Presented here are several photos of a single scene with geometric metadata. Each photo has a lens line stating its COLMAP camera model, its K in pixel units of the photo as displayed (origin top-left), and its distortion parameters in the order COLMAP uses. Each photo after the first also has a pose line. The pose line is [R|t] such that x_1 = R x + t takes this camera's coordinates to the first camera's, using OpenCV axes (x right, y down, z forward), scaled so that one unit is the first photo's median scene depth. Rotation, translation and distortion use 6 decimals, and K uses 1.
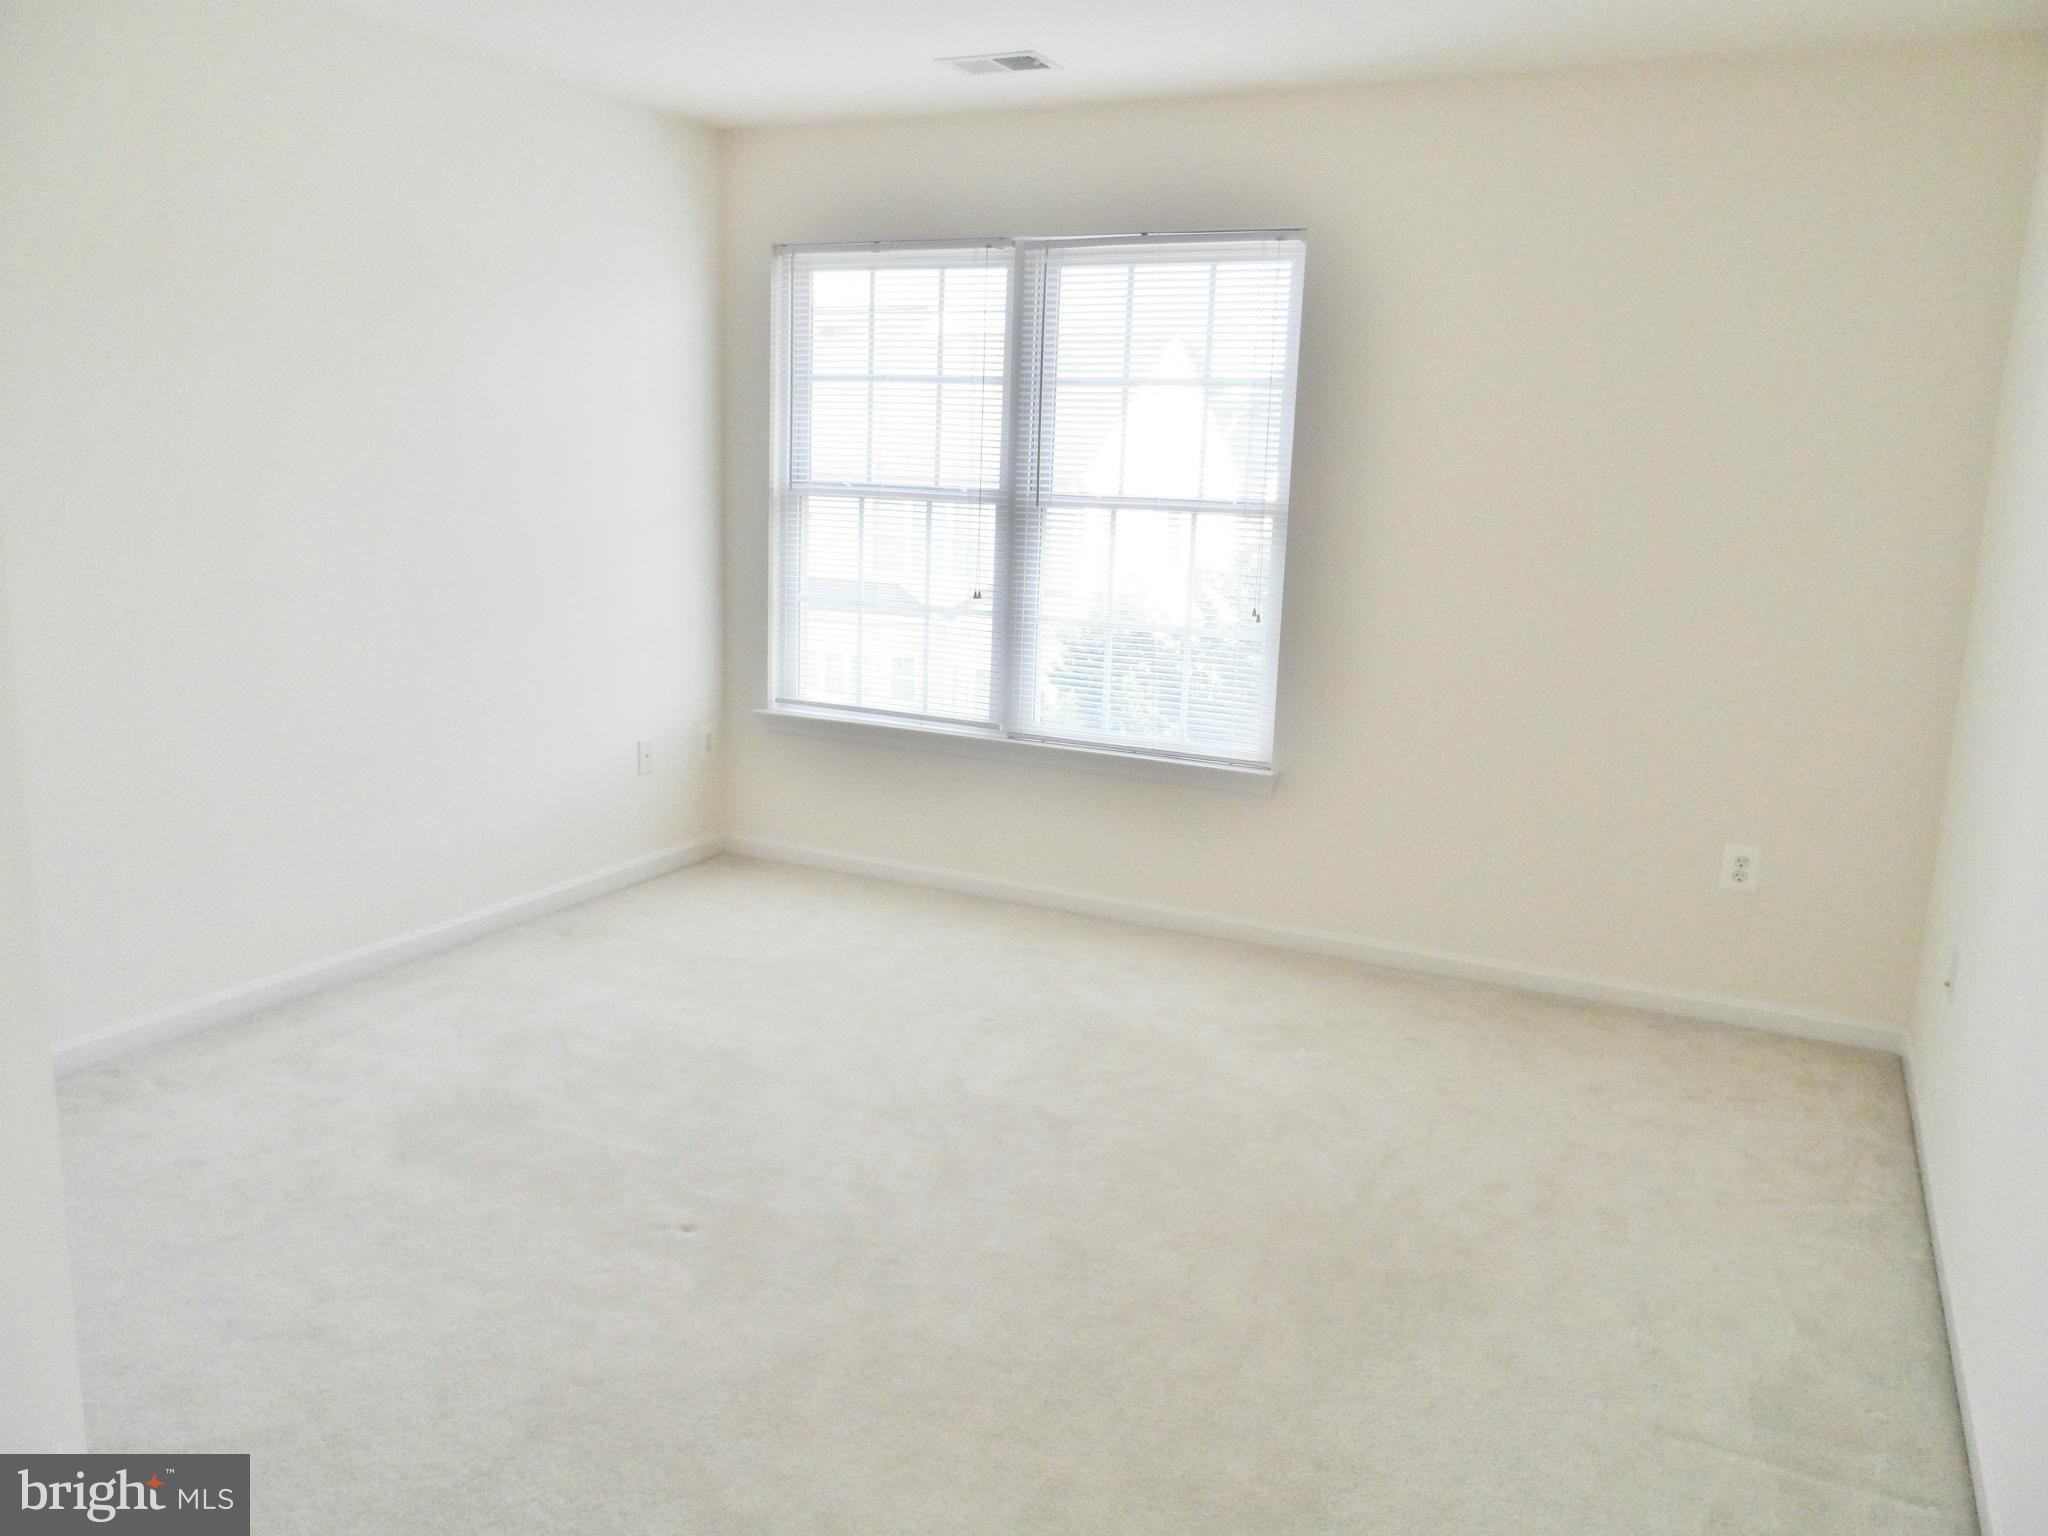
lens RADIAL K [[1560.1, 0, 1024.0], [0, 1560.1, 768.0], [0, 0, 1]] dist [-0.005726, 0.001033]
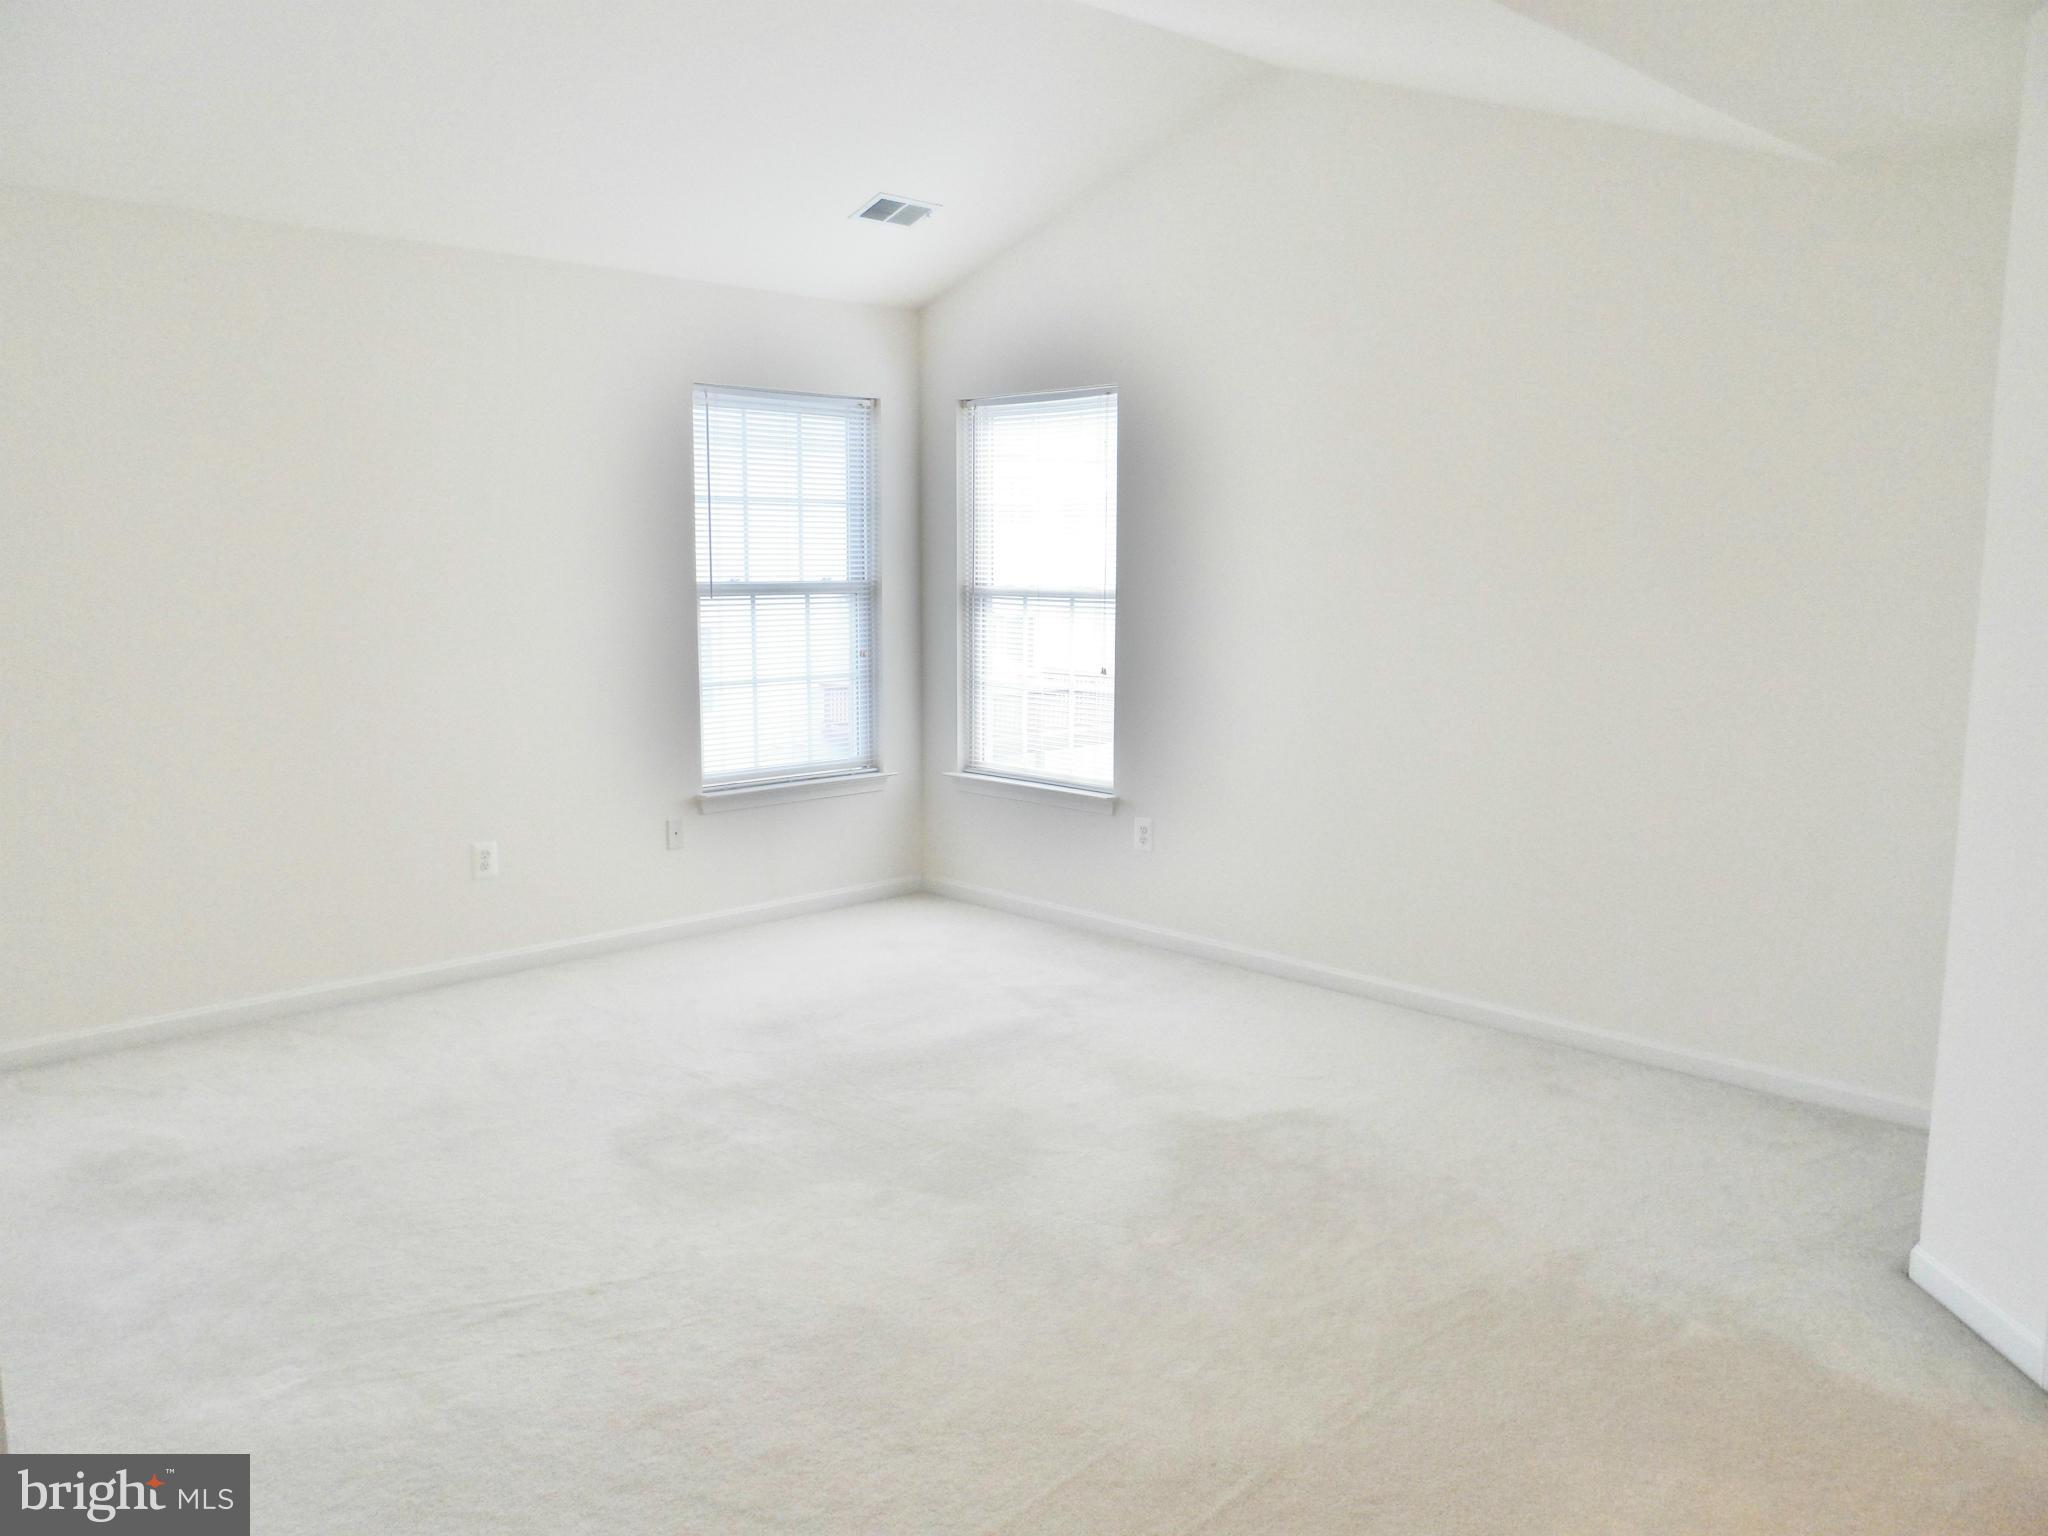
lens RADIAL K [[1592.3, 0, 1024.0], [0, 1592.3, 768.0], [0, 0, 1]] dist [0.068791, 0.000687]
pose [[0.940017, 0.017885, -0.340657, 0.349249], [-0.043891, 0.996665, -0.068788, 0.047182], [0.338291, 0.079614, 0.937668, -0.171570]]
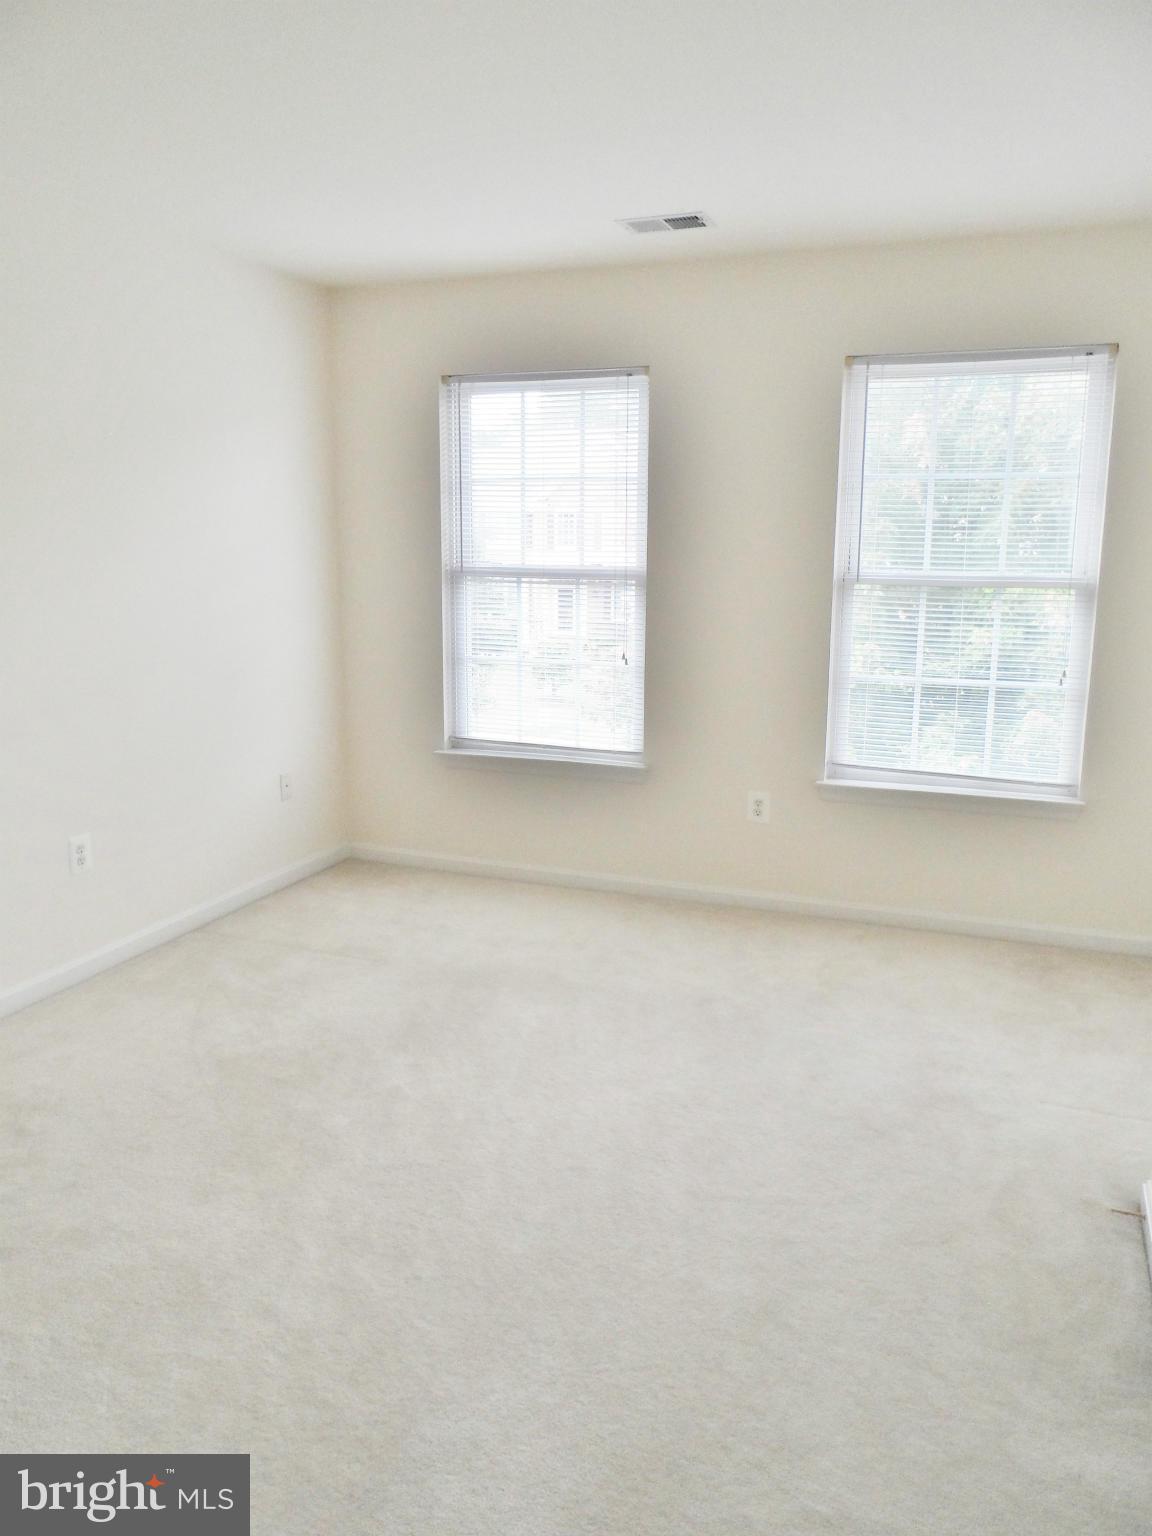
lens RADIAL K [[1170.1, 0, 576.0], [0, 1170.1, 768.0], [0, 0, 1]] dist [-0.005726, 0.001033]
pose [[0.996139, -0.042993, 0.076546, -0.147612], [0.043184, 0.999067, -0.000841, -0.020282], [-0.076438, 0.004143, 0.997066, 0.071499]]
